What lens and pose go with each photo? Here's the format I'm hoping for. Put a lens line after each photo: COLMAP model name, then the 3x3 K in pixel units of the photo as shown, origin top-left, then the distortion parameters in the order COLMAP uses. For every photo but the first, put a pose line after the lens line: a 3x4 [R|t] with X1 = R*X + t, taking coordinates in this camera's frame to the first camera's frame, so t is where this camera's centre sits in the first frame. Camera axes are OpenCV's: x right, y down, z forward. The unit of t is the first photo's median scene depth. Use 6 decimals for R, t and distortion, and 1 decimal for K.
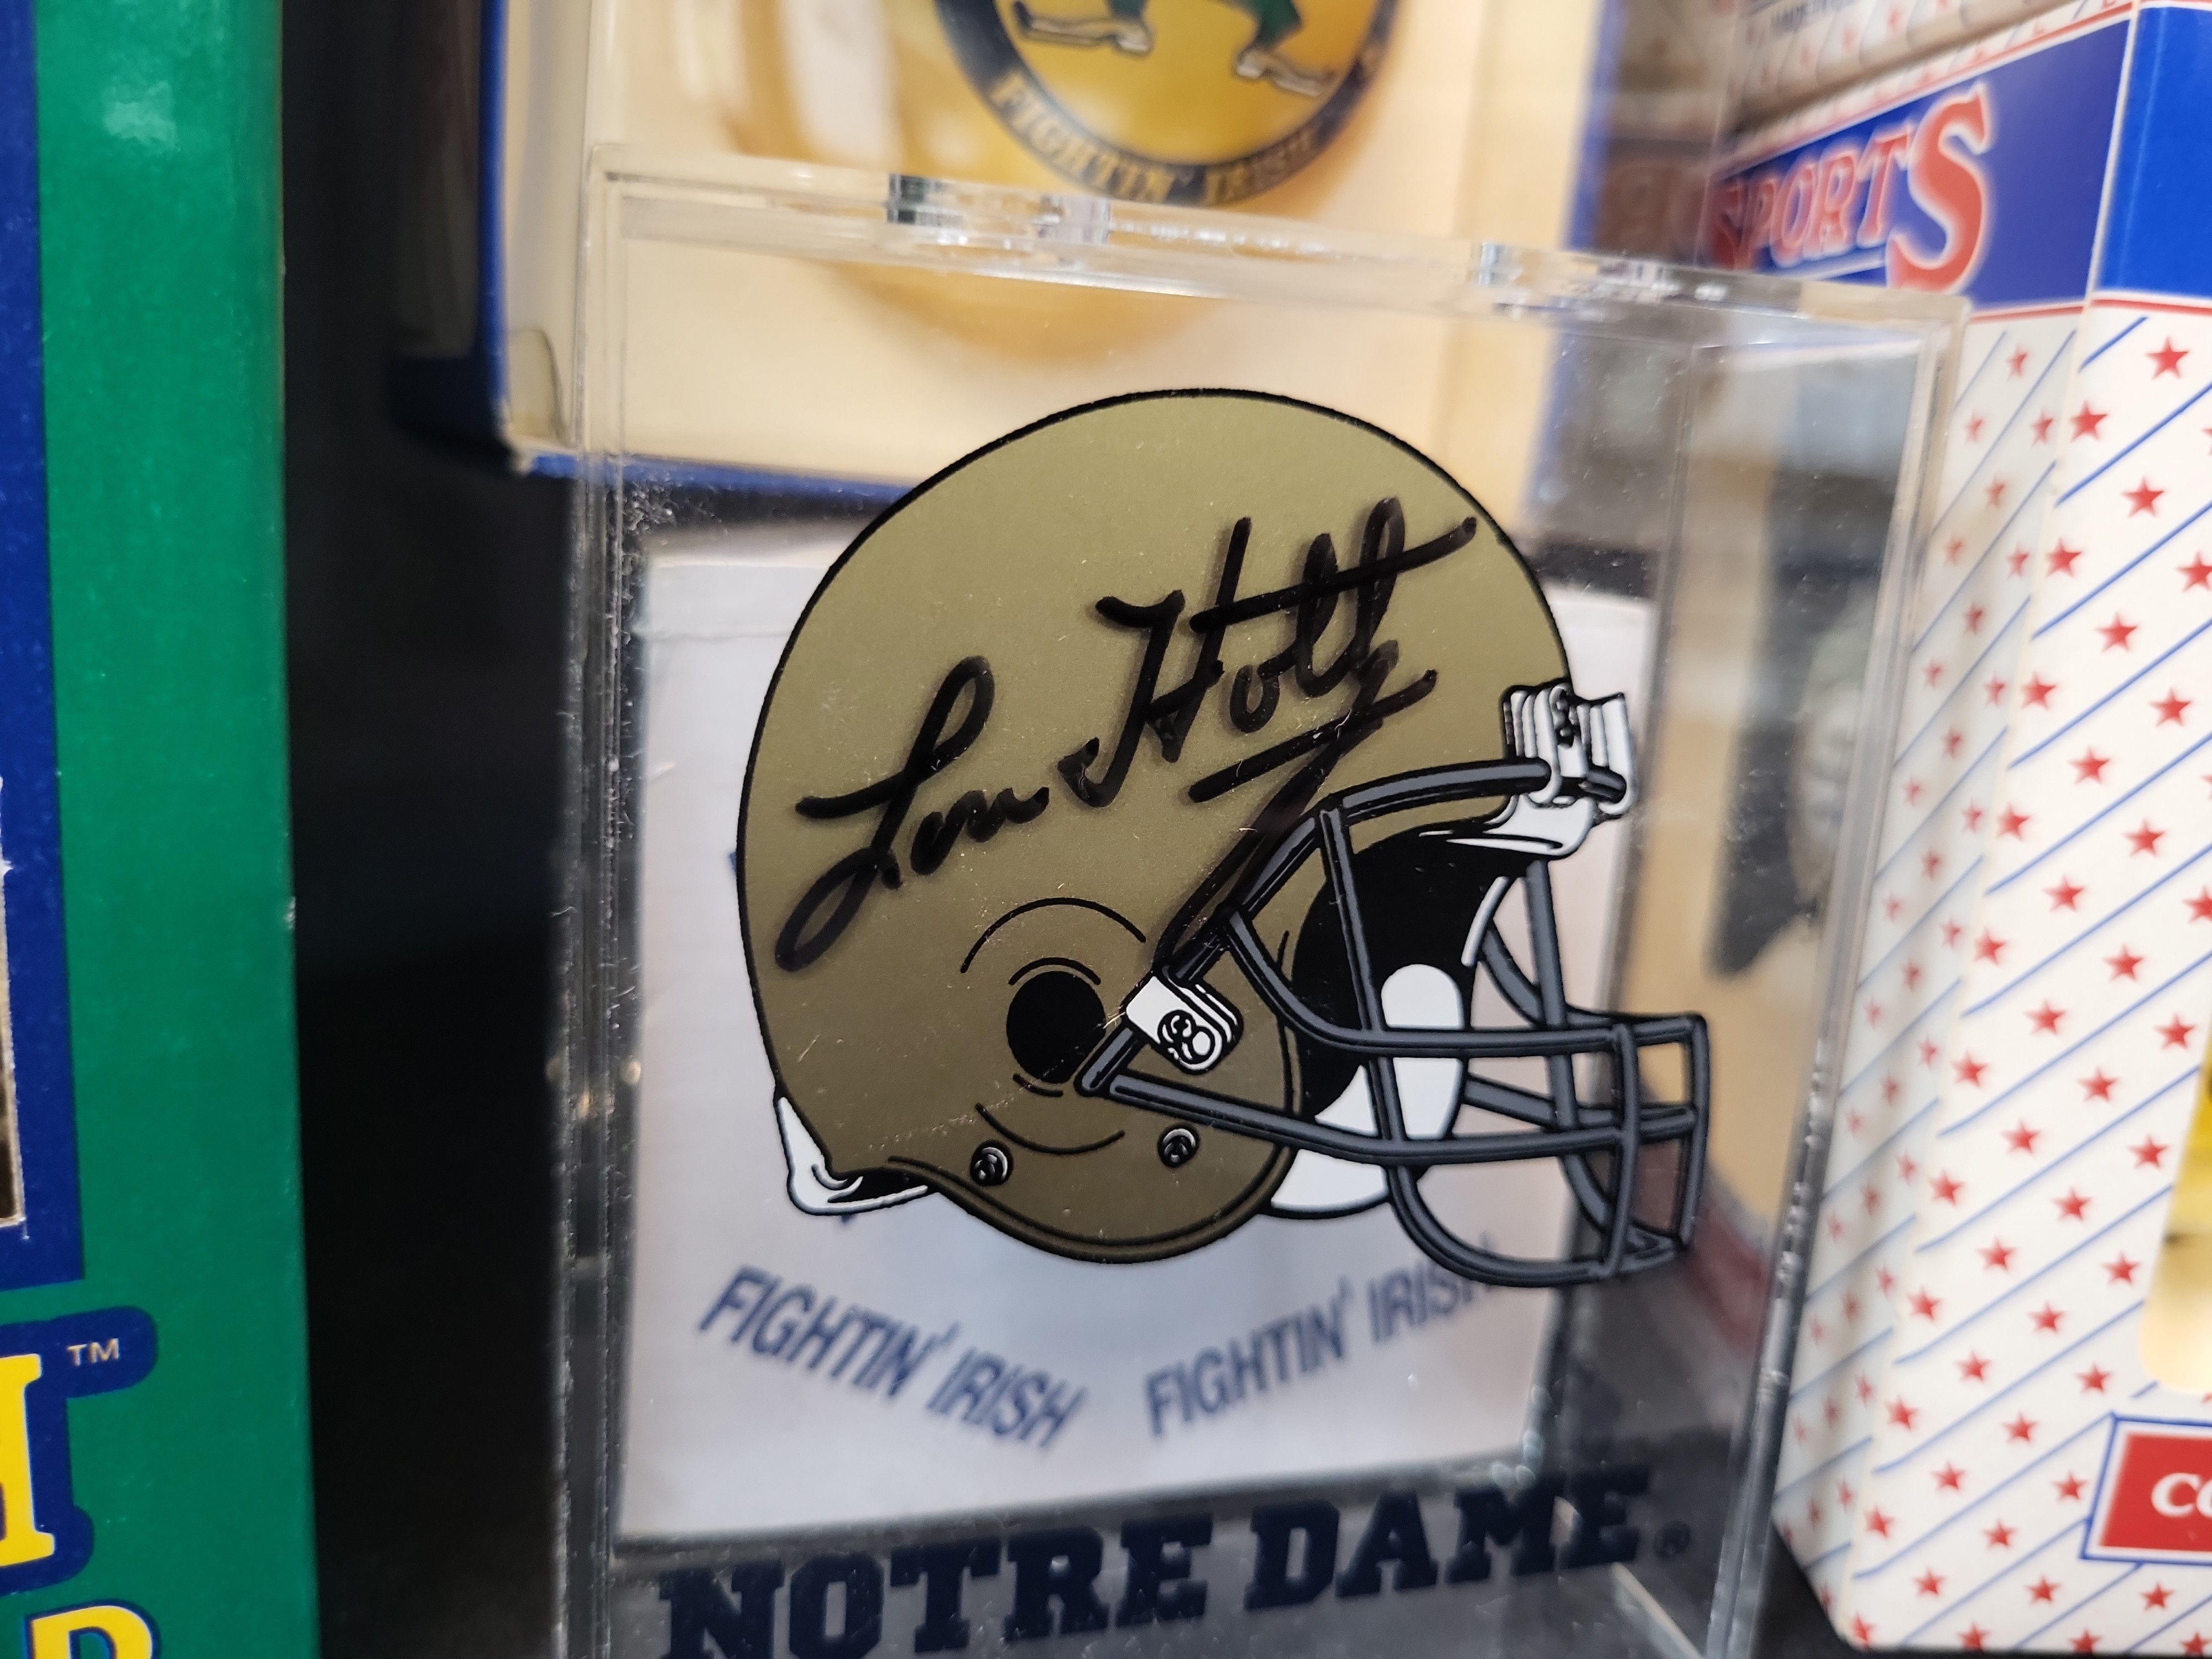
lens RADIAL K [[1848.3, 0, 1106.0], [0, 1848.3, 829.5], [0, 0, 1]] dist [-0.058780, 0.000491]
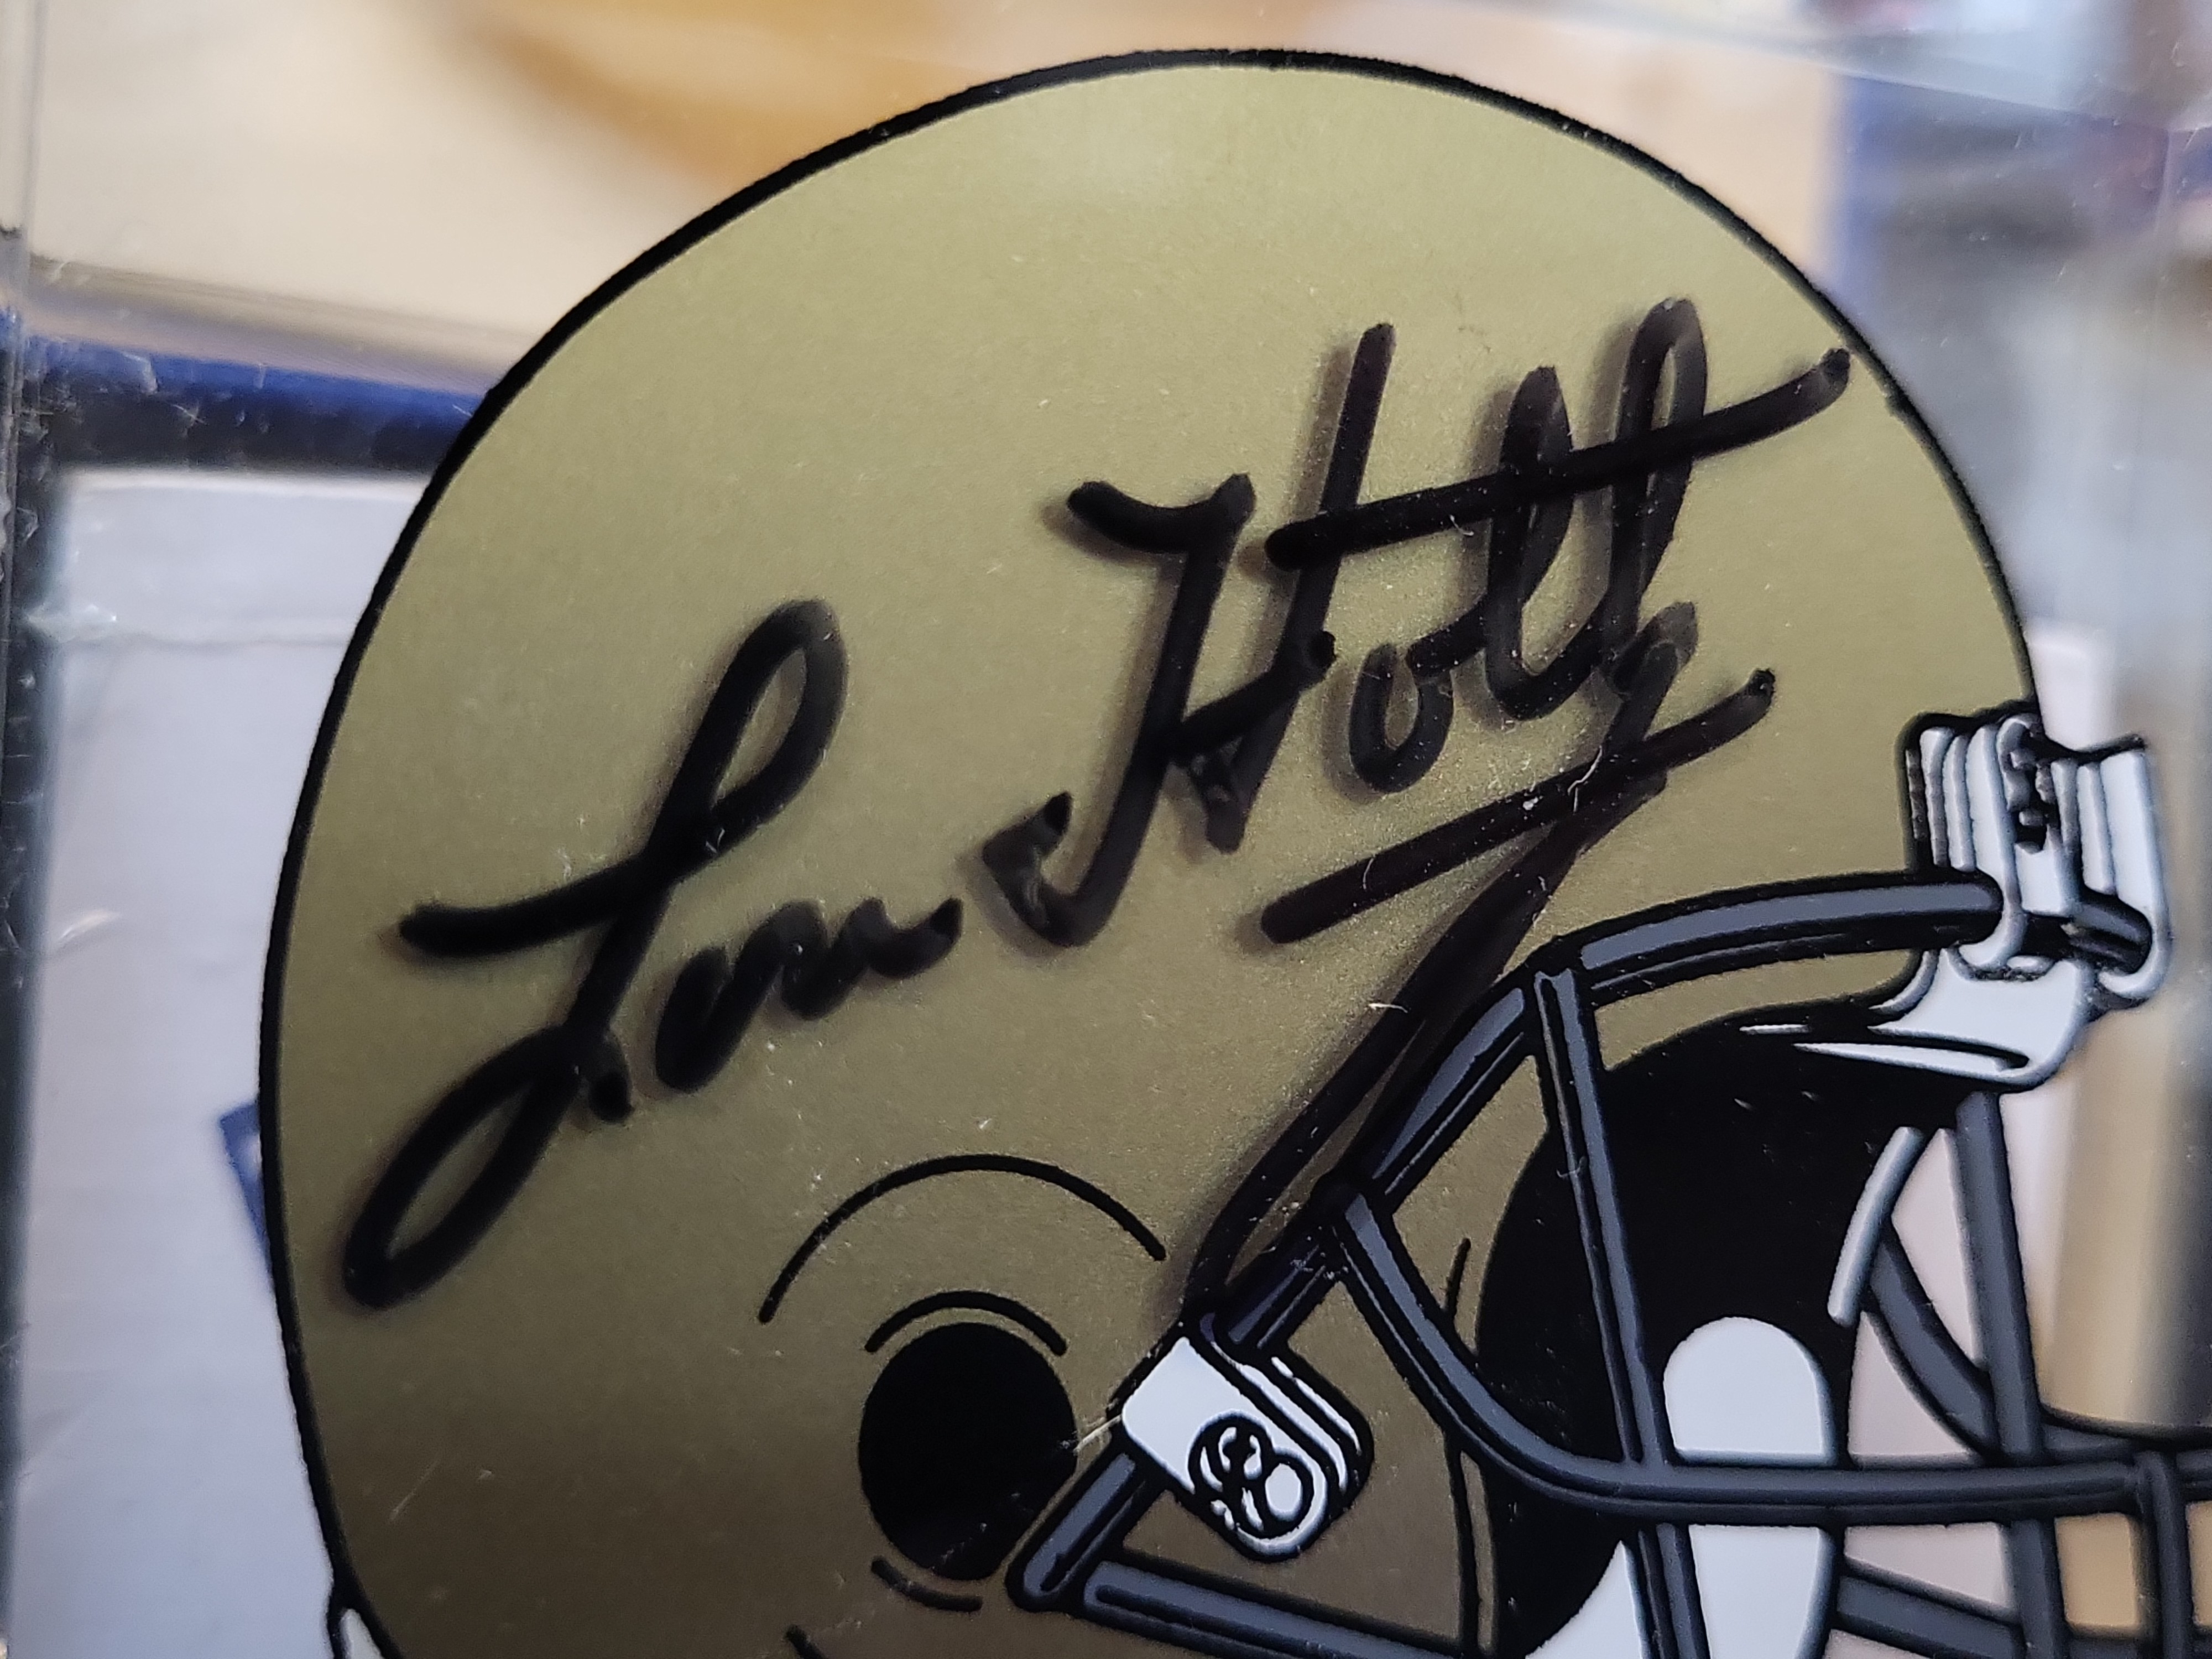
lens RADIAL K [[3366.6, 0, 1106.0], [0, 3366.6, 829.5], [0, 0, 1]] dist [-0.117598, 0.178996]
pose [[0.997177, 0.002200, 0.075060, -0.053645], [0.008570, 0.989706, -0.142857, 0.072889], [-0.074601, 0.143097, 0.986893, 0.173705]]
